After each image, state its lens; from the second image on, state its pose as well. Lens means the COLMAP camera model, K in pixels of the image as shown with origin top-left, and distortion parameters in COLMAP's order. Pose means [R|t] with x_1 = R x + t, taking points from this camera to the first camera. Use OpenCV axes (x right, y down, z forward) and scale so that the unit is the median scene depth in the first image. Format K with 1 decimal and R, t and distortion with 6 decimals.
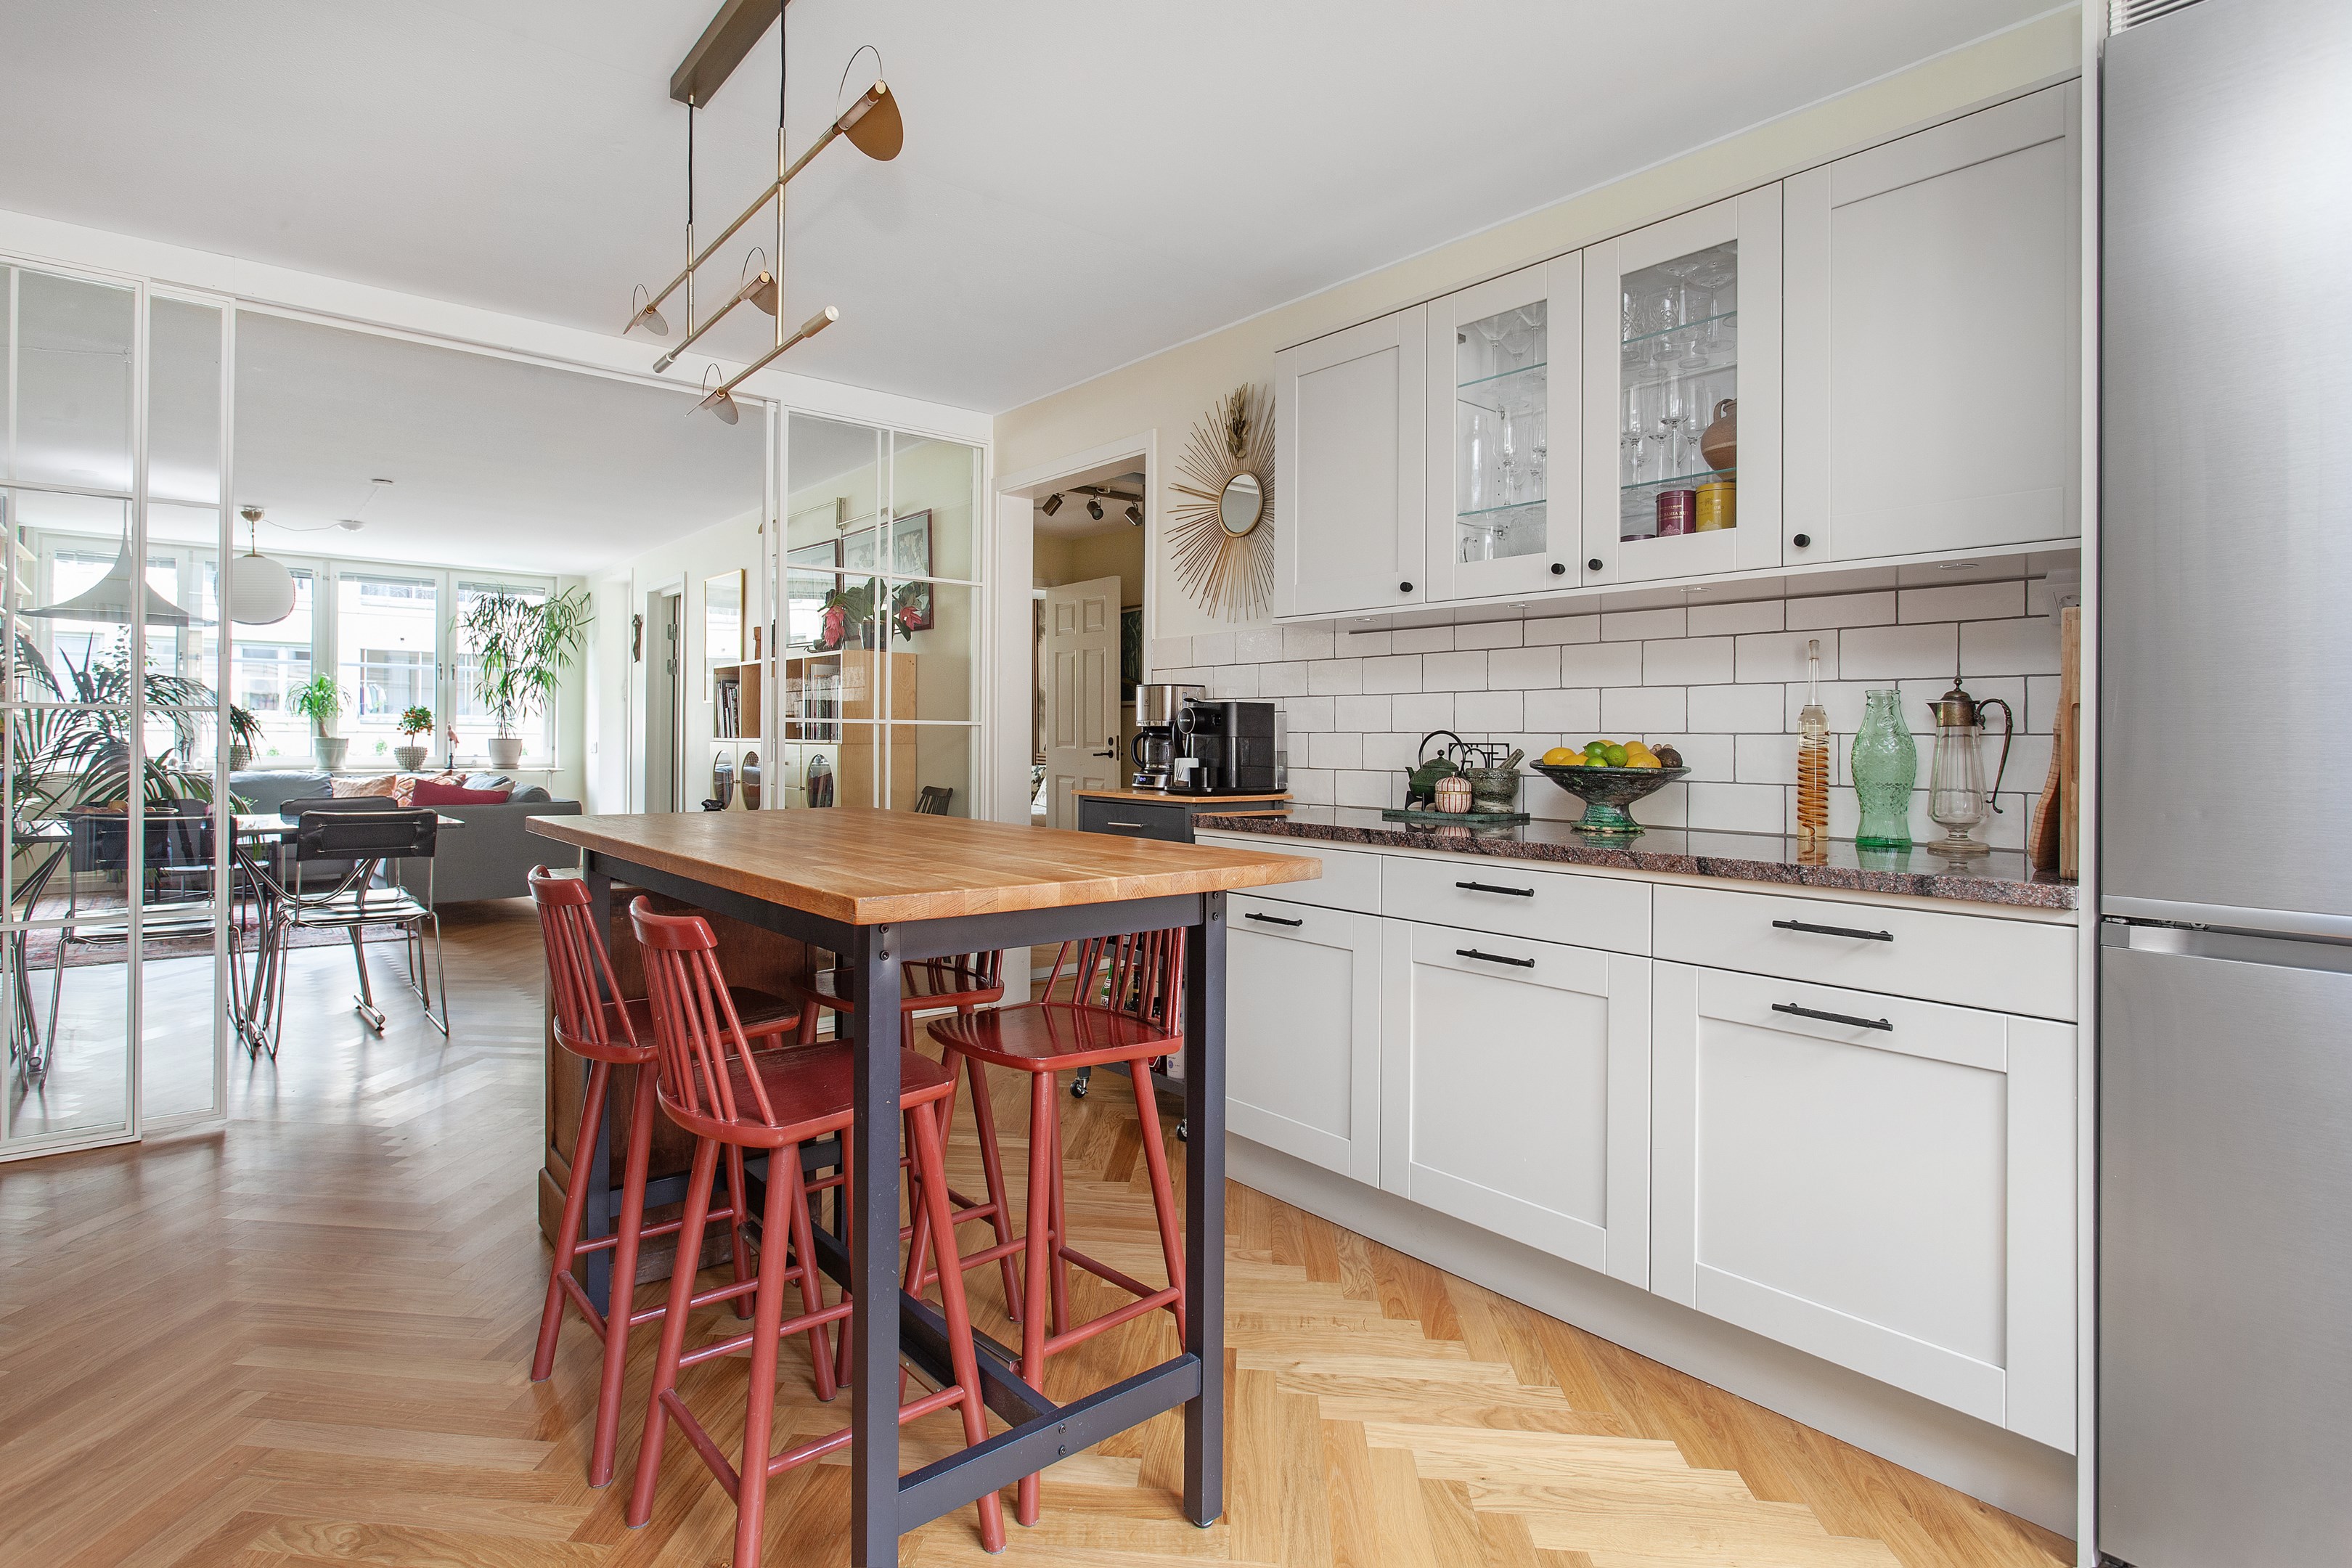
lens RADIAL K [[1223.6, 0, 1176.7], [0, 1223.6, 728.1], [0, 0, 1]] dist [-0.002758, -0.000140]
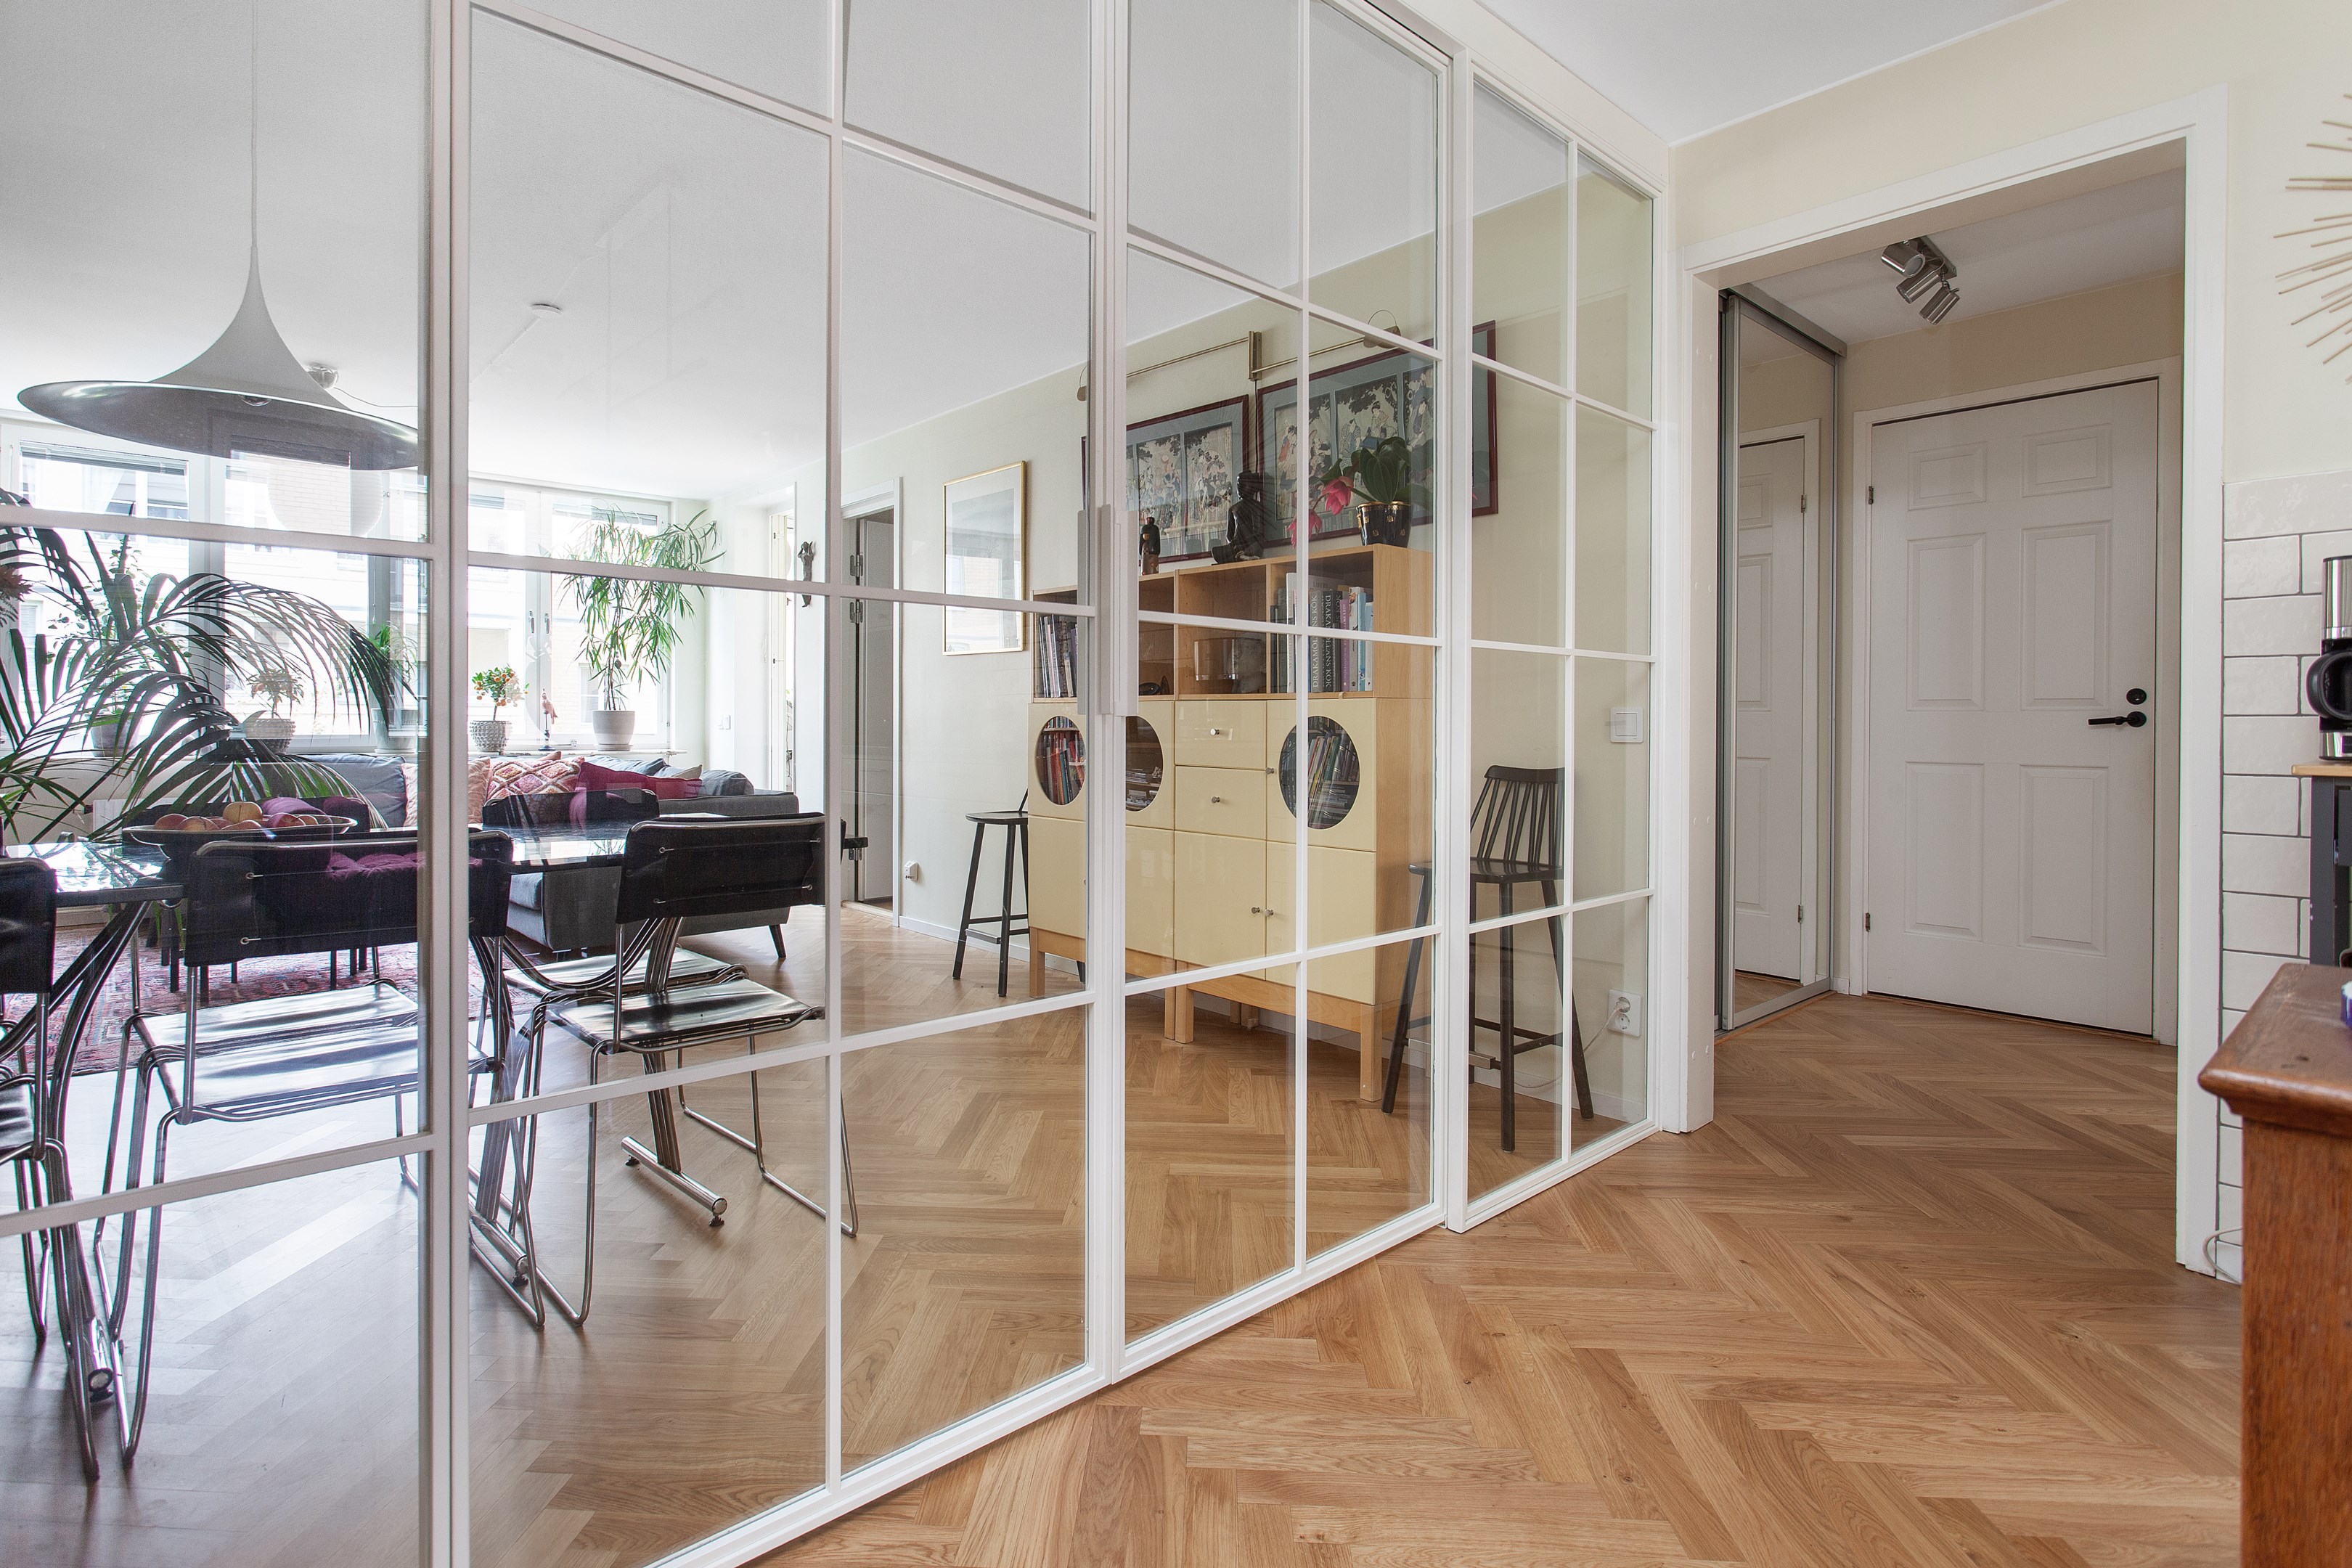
lens RADIAL K [[1223.6, 0, 1176.7], [0, 1223.6, 728.1], [0, 0, 1]] dist [-0.002758, -0.000140]
pose [[0.999329, -0.005897, 0.036161, -0.342545], [0.005363, 0.999875, 0.014841, 0.016402], [-0.036244, -0.014637, 0.999236, 0.336693]]
